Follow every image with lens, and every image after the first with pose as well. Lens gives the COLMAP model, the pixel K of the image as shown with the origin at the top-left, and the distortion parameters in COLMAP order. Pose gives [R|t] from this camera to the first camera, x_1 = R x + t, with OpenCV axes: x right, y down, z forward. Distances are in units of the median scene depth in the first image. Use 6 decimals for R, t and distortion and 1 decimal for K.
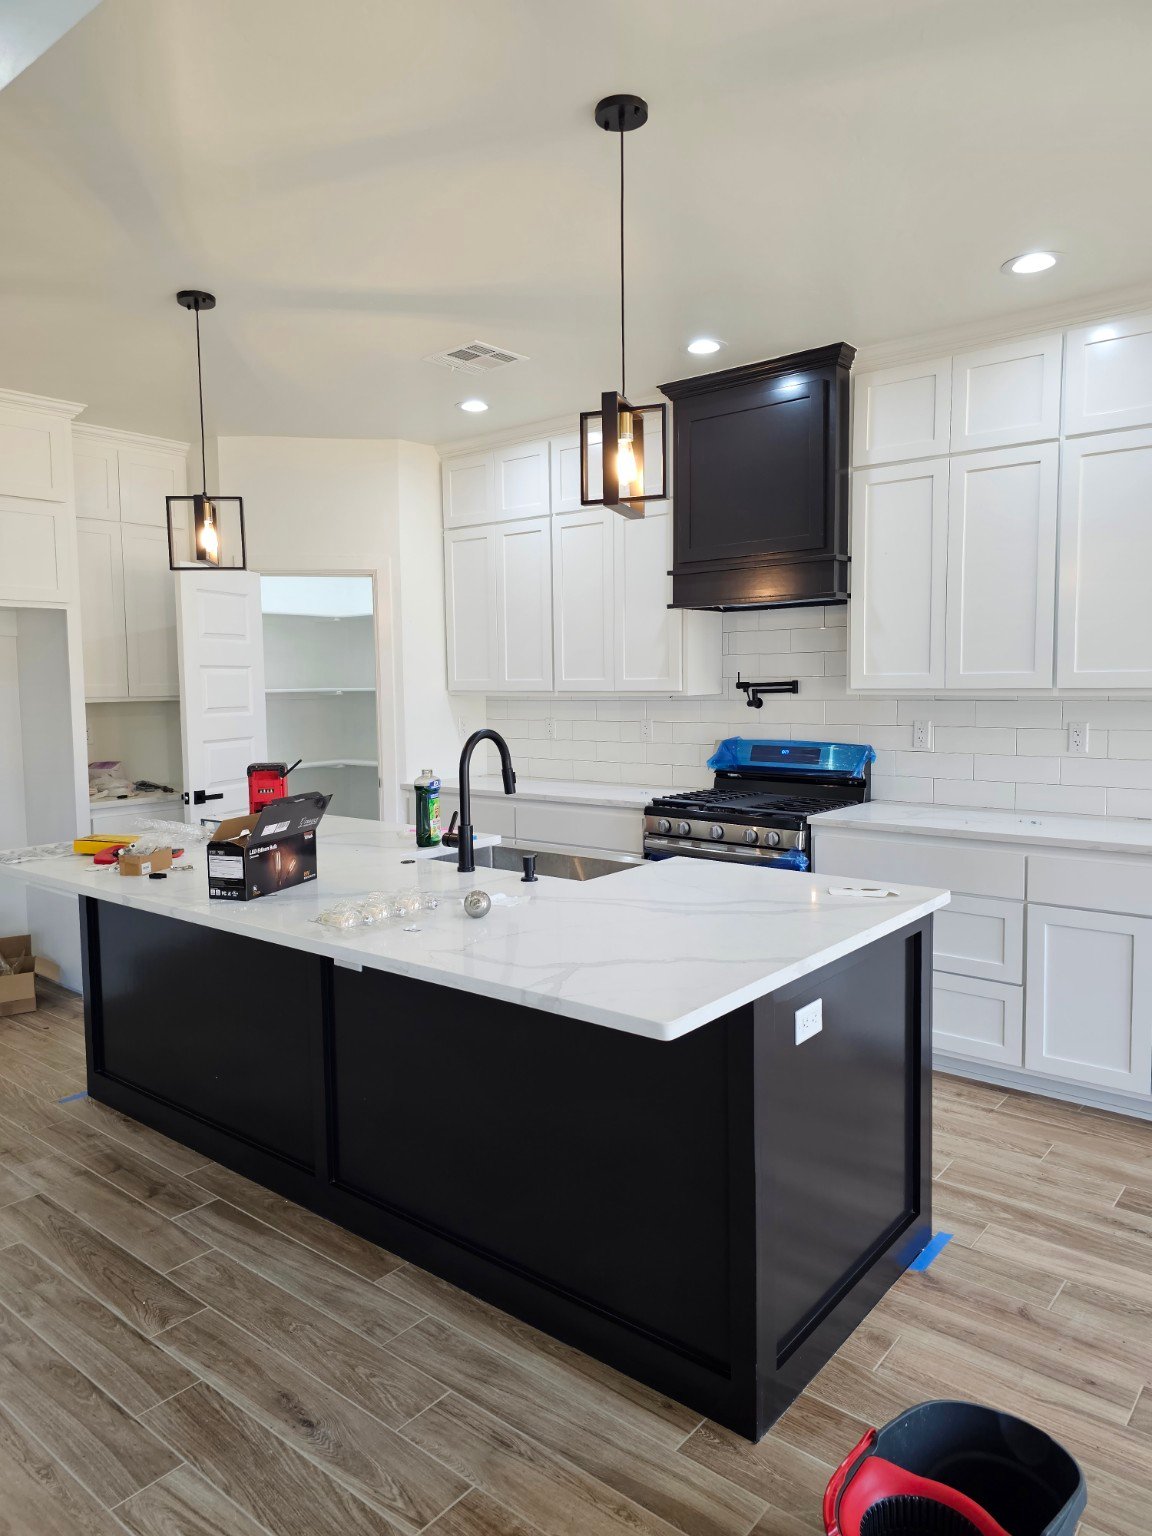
lens RADIAL K [[1014.0, 0, 576.4], [0, 1014.0, 761.1], [0, 0, 1]] dist [0.043681, -0.028297]
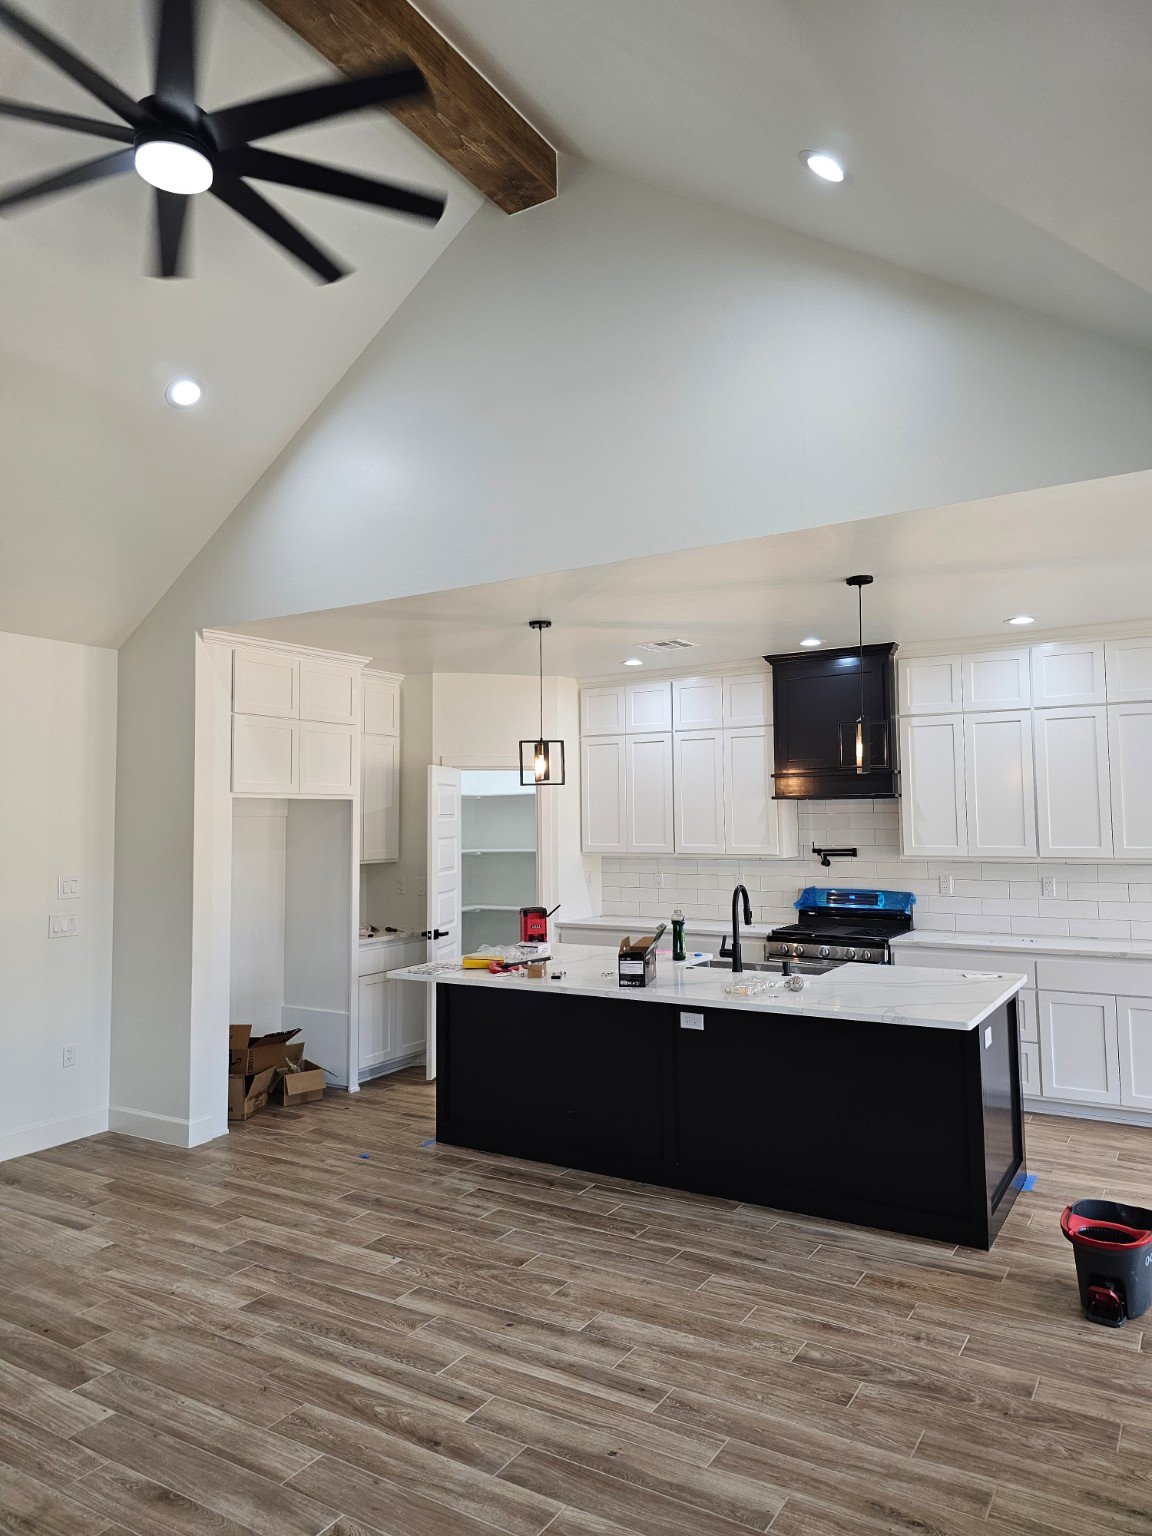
lens RADIAL K [[1016.6, 0, 581.3], [0, 1016.6, 763.6], [0, 0, 1]] dist [0.081379, -0.105387]
pose [[0.990422, 0.007426, 0.137875, -0.685398], [0.011647, 0.990500, -0.137016, -0.003258], [-0.137583, 0.137310, 0.980927, -0.754551]]
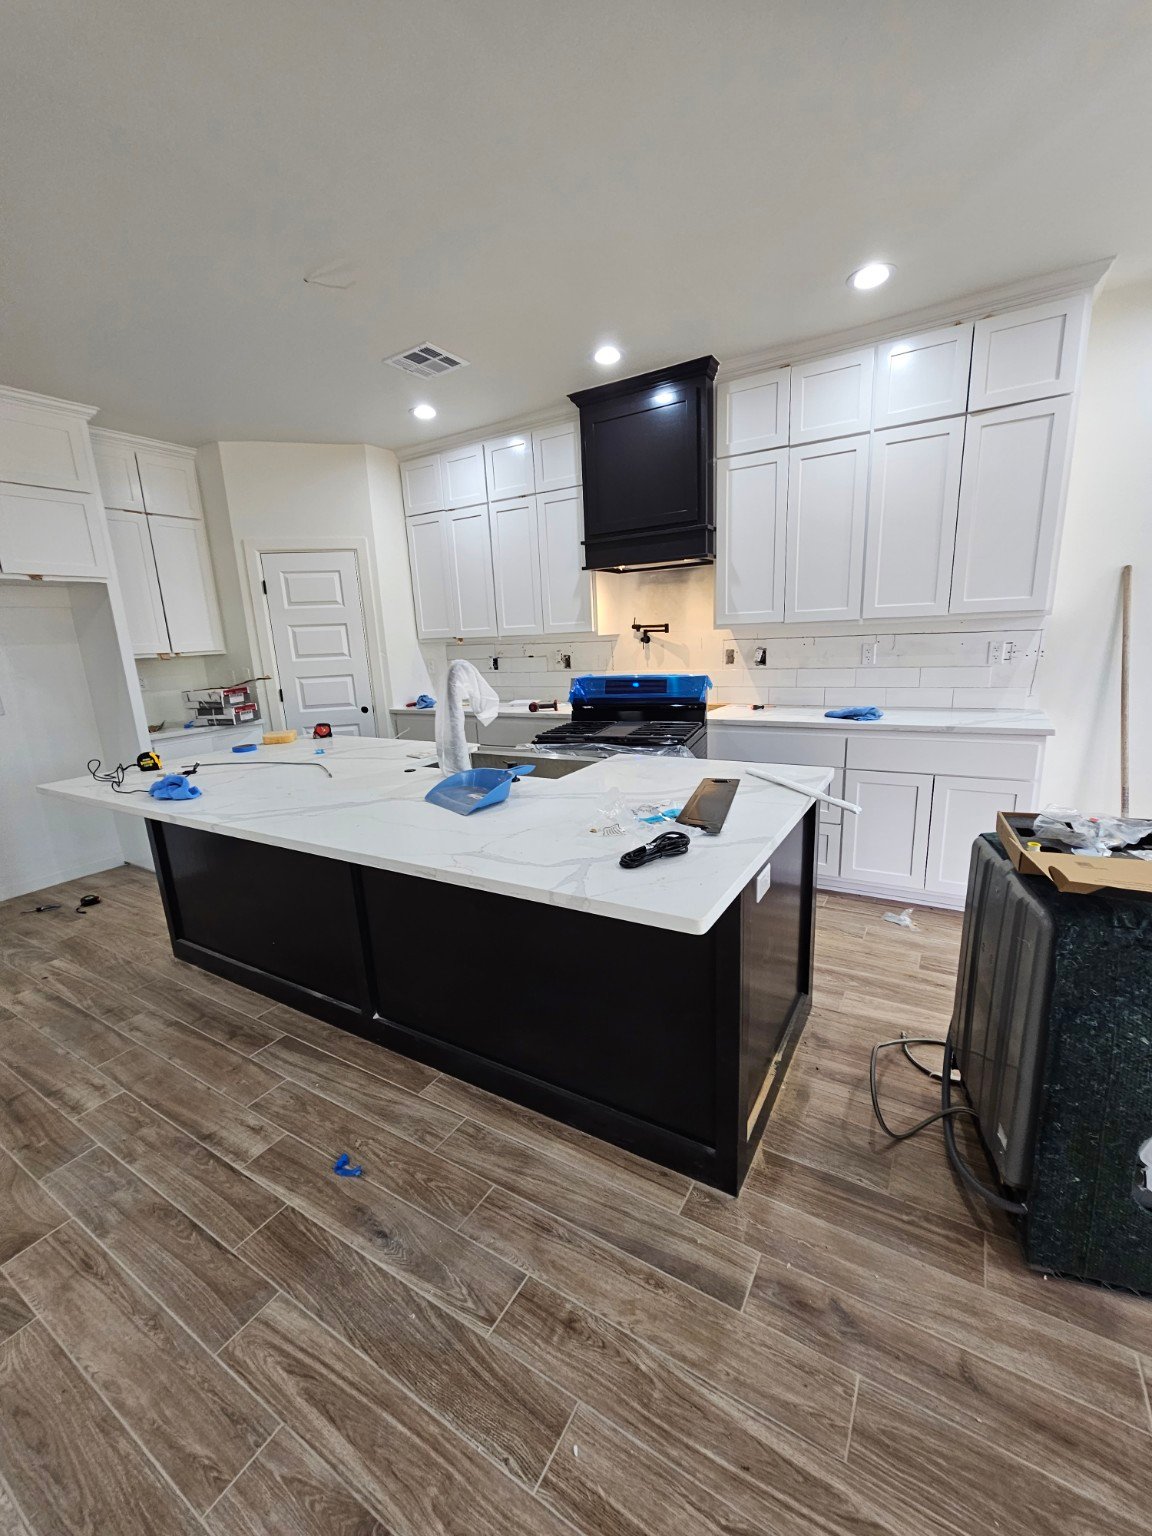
lens RADIAL K [[613.5, 0, 582.2], [0, 613.5, 779.2], [0, 0, 1]] dist [-0.000094, 0.000083]
pose [[0.988434, -0.064899, 0.137061, -0.072284], [0.044094, 0.987745, 0.149717, 0.006635], [-0.145097, -0.141942, 0.979183, 0.261107]]
